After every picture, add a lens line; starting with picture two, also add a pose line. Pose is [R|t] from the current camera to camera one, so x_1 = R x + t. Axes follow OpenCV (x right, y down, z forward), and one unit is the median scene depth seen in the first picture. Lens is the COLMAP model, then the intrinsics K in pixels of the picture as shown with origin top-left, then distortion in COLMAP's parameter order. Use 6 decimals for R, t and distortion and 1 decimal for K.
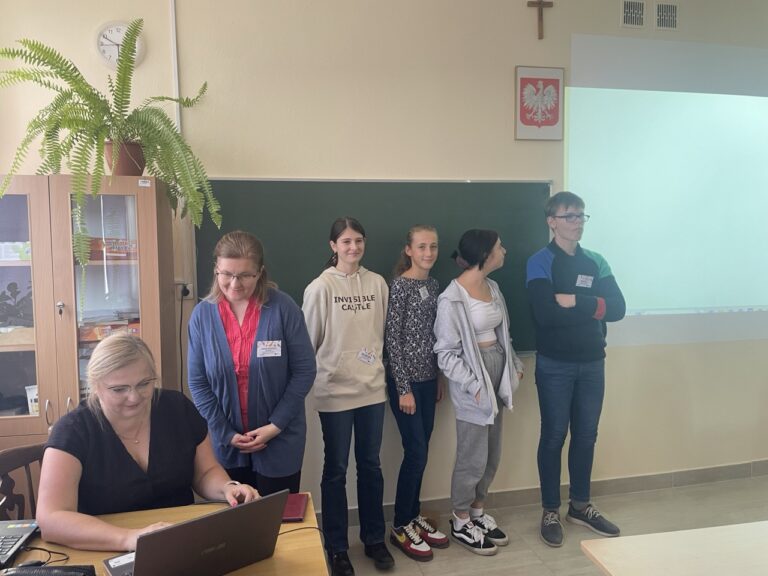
lens RADIAL K [[573.9, 0, 384.0], [0, 573.9, 288.0], [0, 0, 1]] dist [0.079047, -0.096305]
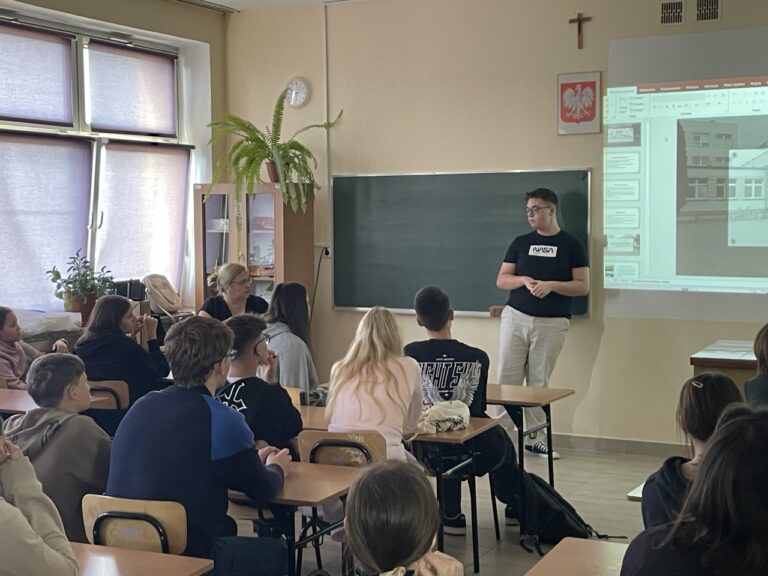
lens RADIAL K [[1174.9, 0, 380.4], [0, 1174.9, 293.7], [0, 0, 1]] dist [0.052936, 0.087502]
pose [[0.774571, 0.054013, -0.630176, 1.487887], [-0.042023, 0.998540, 0.033934, 0.002564], [0.631089, 0.000198, 0.775710, -1.107465]]
